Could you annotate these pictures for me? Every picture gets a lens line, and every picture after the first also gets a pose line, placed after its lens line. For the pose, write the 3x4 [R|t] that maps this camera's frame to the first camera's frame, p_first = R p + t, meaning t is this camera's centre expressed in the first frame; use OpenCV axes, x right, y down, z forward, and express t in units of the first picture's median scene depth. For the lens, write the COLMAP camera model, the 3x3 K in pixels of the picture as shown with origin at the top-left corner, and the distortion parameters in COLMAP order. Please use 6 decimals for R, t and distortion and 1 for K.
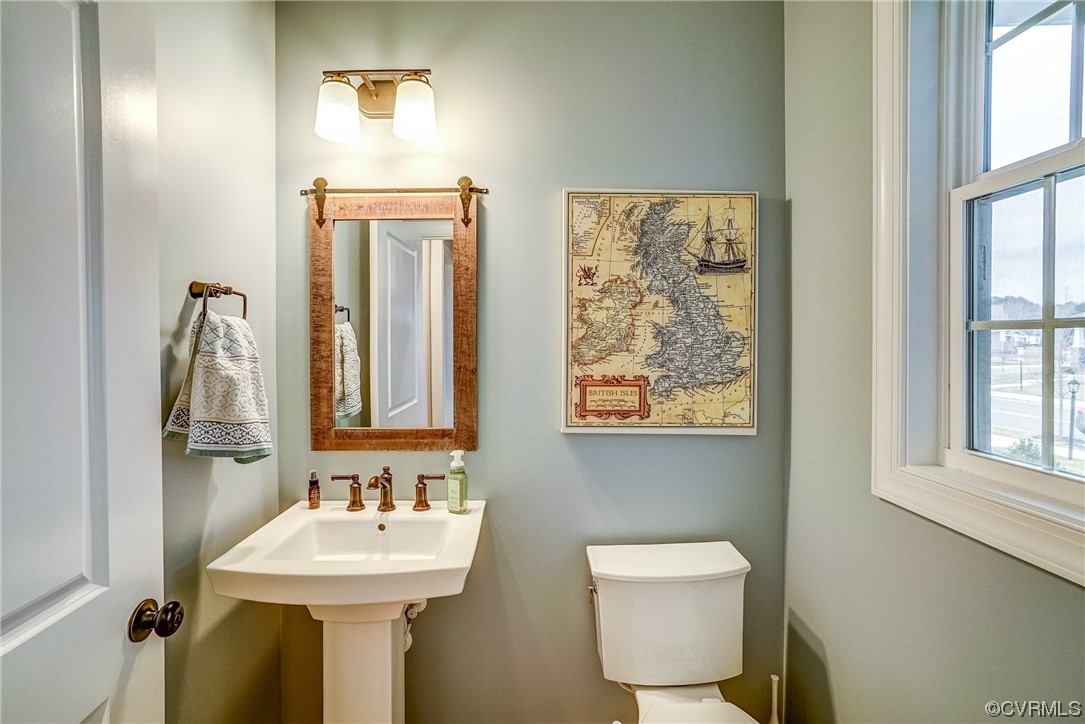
lens RADIAL K [[515.9, 0, 535.2], [0, 515.9, 322.1], [0, 0, 1]] dist [-0.053219, 0.017051]
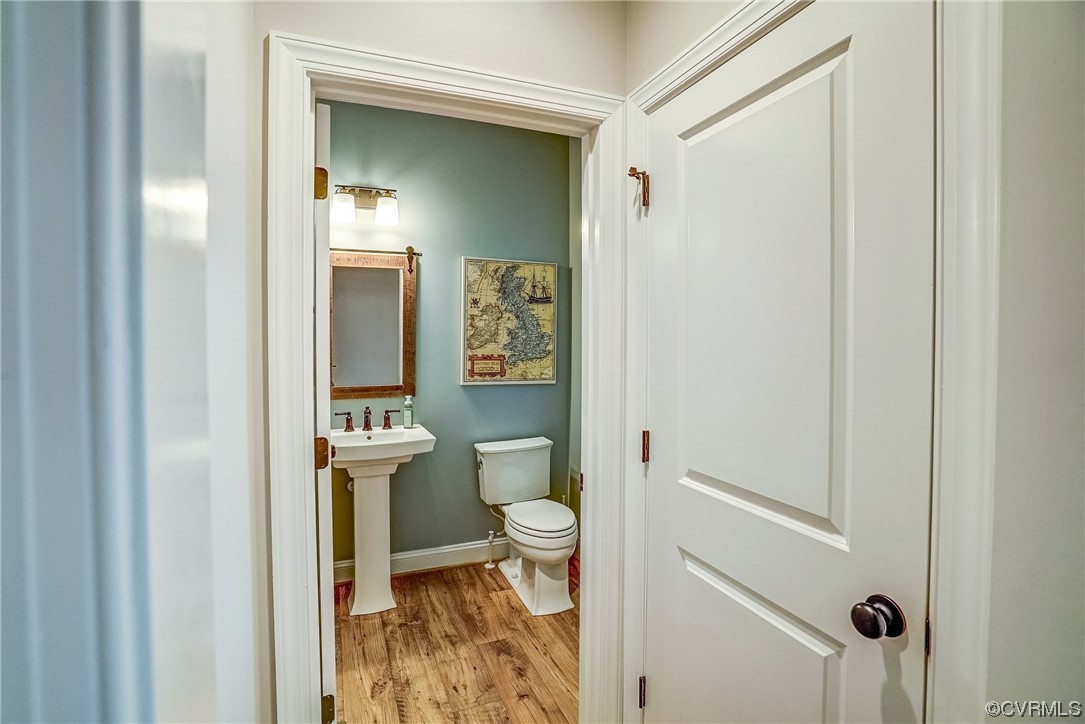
lens RADIAL K [[515.9, 0, 535.2], [0, 515.9, 322.1], [0, 0, 1]] dist [-0.053219, 0.017051]
pose [[0.925262, 0.014639, 0.379045, -0.419476], [-0.009126, 0.999825, -0.016336, 0.011211], [-0.379218, 0.011655, 0.925234, -0.864251]]
